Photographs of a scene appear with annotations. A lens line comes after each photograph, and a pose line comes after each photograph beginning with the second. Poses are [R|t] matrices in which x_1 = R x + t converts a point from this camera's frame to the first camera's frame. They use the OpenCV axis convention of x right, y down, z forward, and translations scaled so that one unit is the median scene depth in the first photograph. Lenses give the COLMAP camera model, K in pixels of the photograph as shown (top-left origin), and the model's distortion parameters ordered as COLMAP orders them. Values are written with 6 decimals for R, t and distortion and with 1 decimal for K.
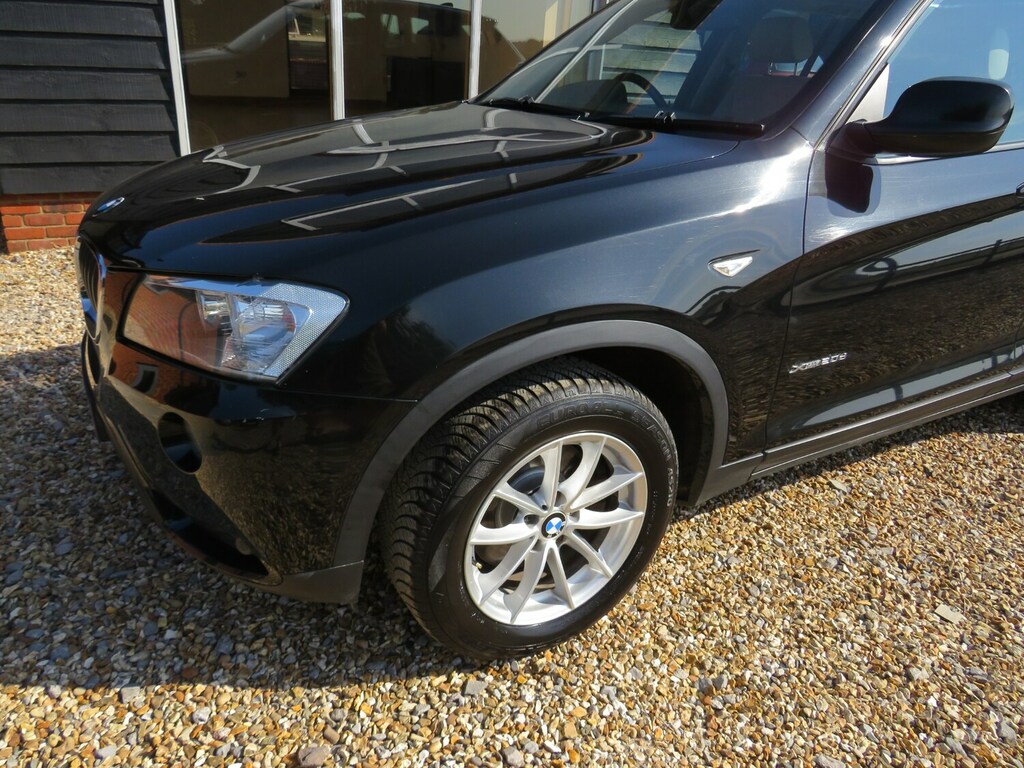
lens RADIAL K [[731.0, 0, 512.0], [0, 731.0, 384.0], [0, 0, 1]] dist [-0.037931, 0.026101]
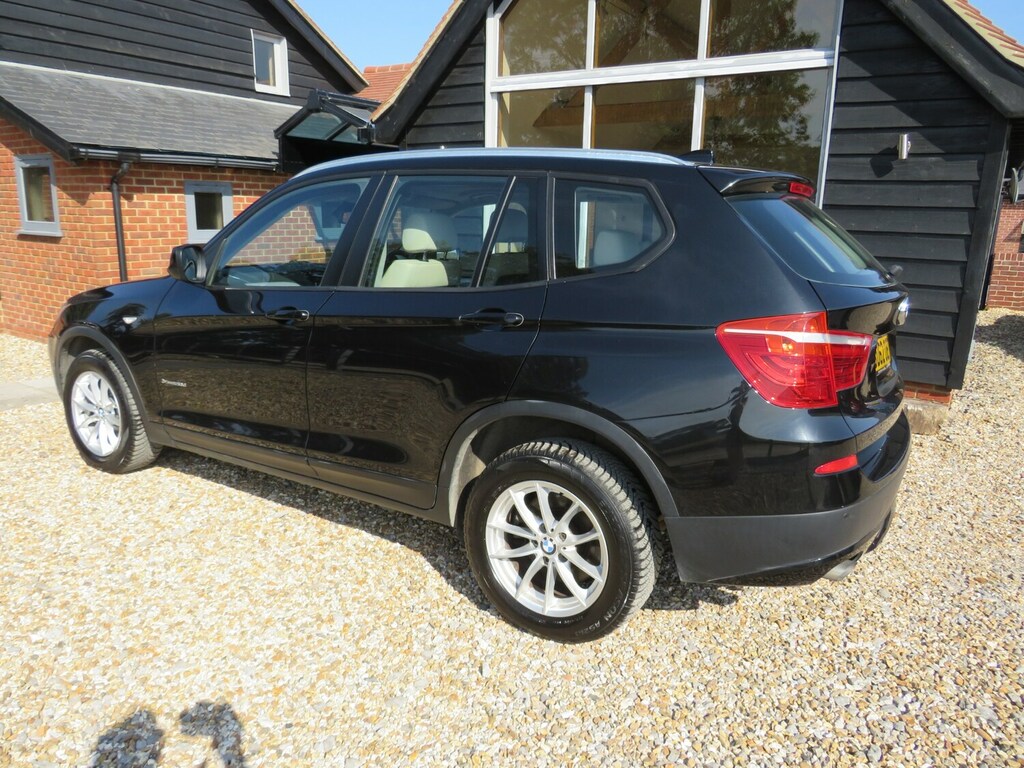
lens RADIAL K [[725.6, 0, 492.9], [0, 725.6, 386.3], [0, 0, 1]] dist [-0.028013, 0.006297]
pose [[0.460053, 0.159874, -0.873379, 2.756232], [-0.364906, 0.930788, -0.021831, -0.320990], [0.809441, 0.328745, 0.486551, 0.829394]]
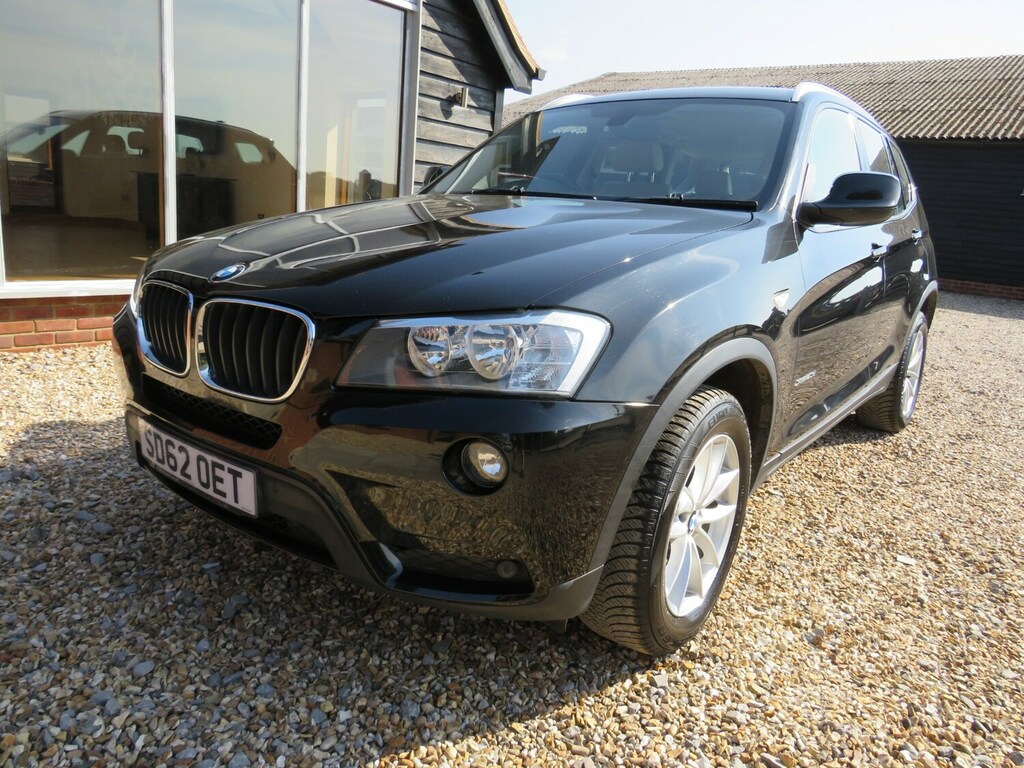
lens RADIAL K [[724.6, 0, 519.2], [0, 724.6, 387.1], [0, 0, 1]] dist [-0.035044, 0.028572]
pose [[0.918215, -0.081929, 0.387516, -0.615015], [0.140822, 0.981976, -0.126066, 0.085464], [-0.370203, 0.170327, 0.913202, 0.006947]]
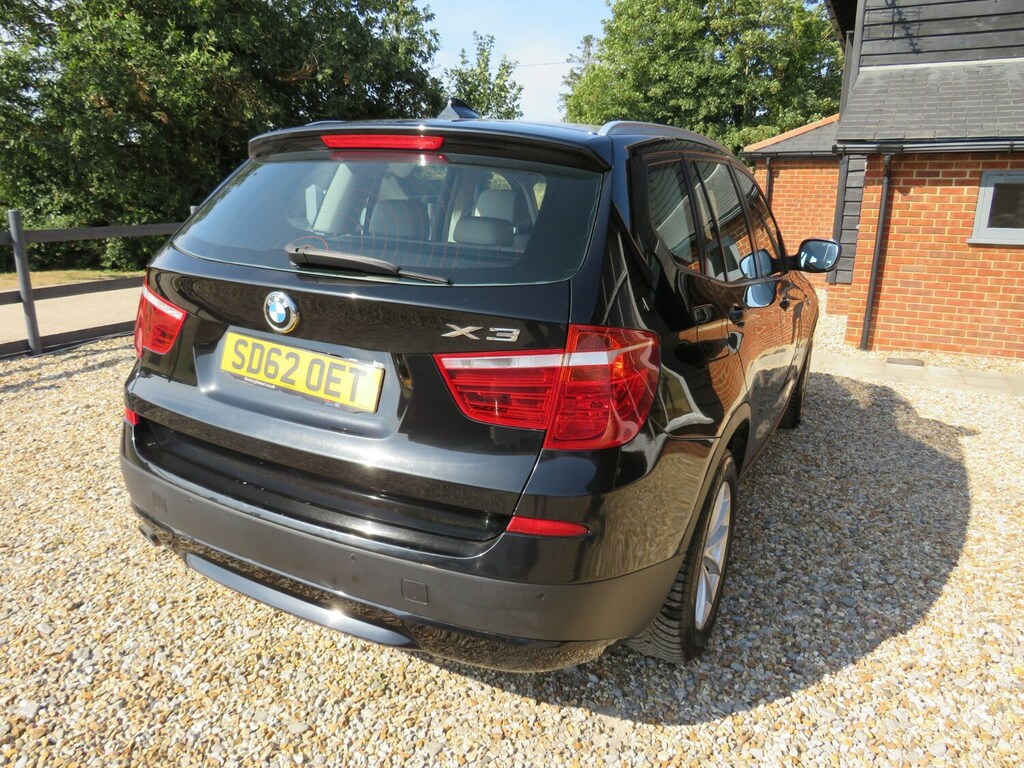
lens RADIAL K [[727.6, 0, 494.7], [0, 727.6, 384.6], [0, 0, 1]] dist [-0.028926, 0.004718]
pose [[-0.840077, 0.070742, -0.537835, 2.083246], [-0.277714, 0.795597, 0.538423, -1.426218], [0.465990, 0.601681, -0.648717, 3.192329]]
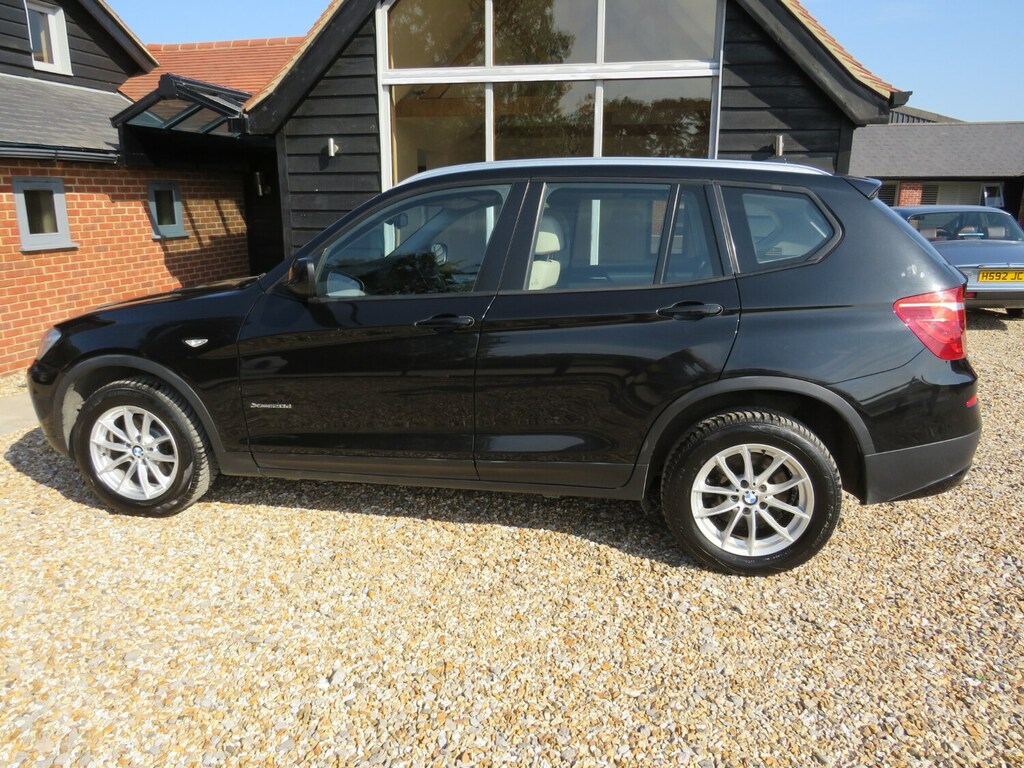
lens RADIAL K [[727.9, 0, 500.2], [0, 727.9, 383.7], [0, 0, 1]] dist [-0.024484, -0.003429]
pose [[0.751170, 0.106980, -0.651382, 2.222709], [-0.235927, 0.965112, -0.113565, -0.013677], [0.616508, 0.238985, 0.750203, -0.016101]]
